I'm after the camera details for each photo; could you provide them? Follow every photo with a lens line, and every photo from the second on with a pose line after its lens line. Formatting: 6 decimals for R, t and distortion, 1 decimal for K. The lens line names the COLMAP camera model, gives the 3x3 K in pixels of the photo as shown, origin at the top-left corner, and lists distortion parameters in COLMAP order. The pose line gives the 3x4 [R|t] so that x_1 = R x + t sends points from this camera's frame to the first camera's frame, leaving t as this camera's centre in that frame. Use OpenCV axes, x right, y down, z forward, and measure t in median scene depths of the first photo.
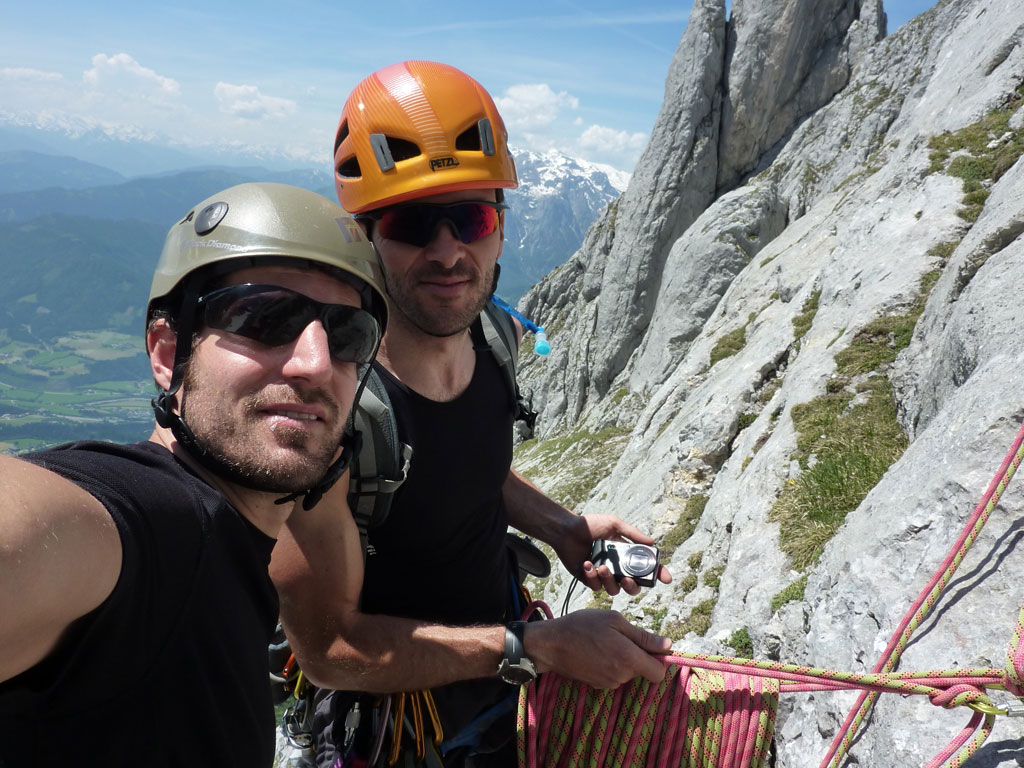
lens RADIAL K [[720.3, 0, 506.4], [0, 720.3, 389.2], [0, 0, 1]] dist [-0.036984, -0.001383]
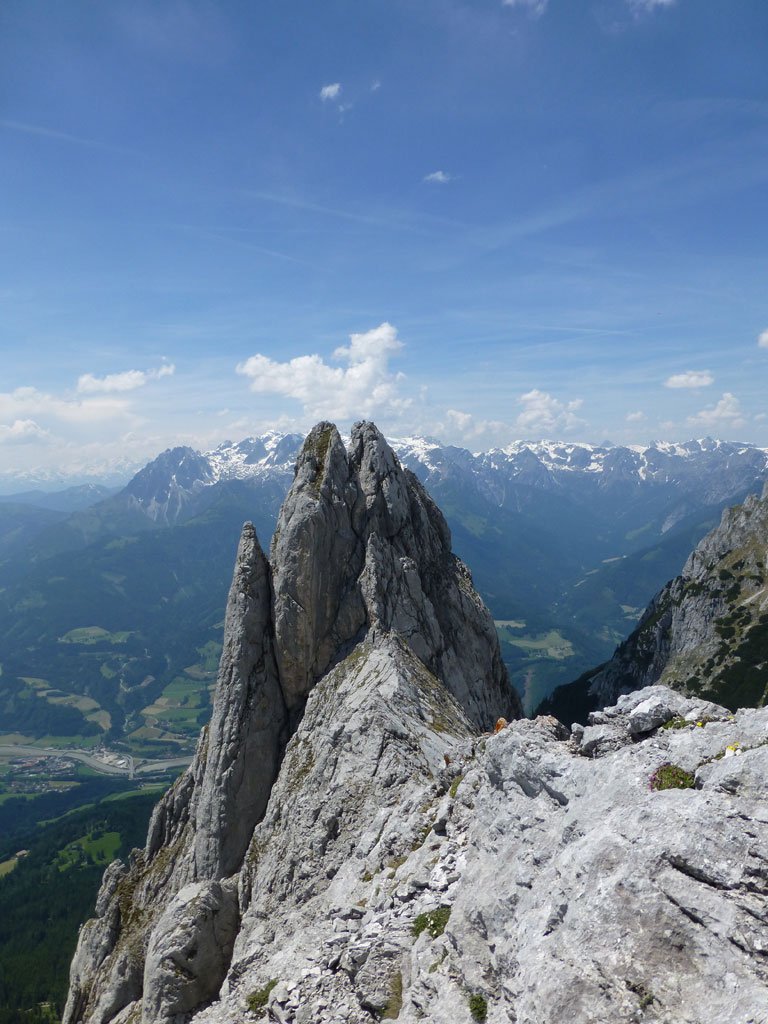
lens RADIAL K [[691.5, 0, 384.0], [0, 691.5, 512.0], [0, 0, 1]] dist [-0.054534, 0.014715]
pose [[0.974090, -0.182836, 0.133112, 0.376004], [0.204559, 0.963305, -0.173780, -0.383927], [-0.096454, 0.196507, 0.975747, -0.126120]]
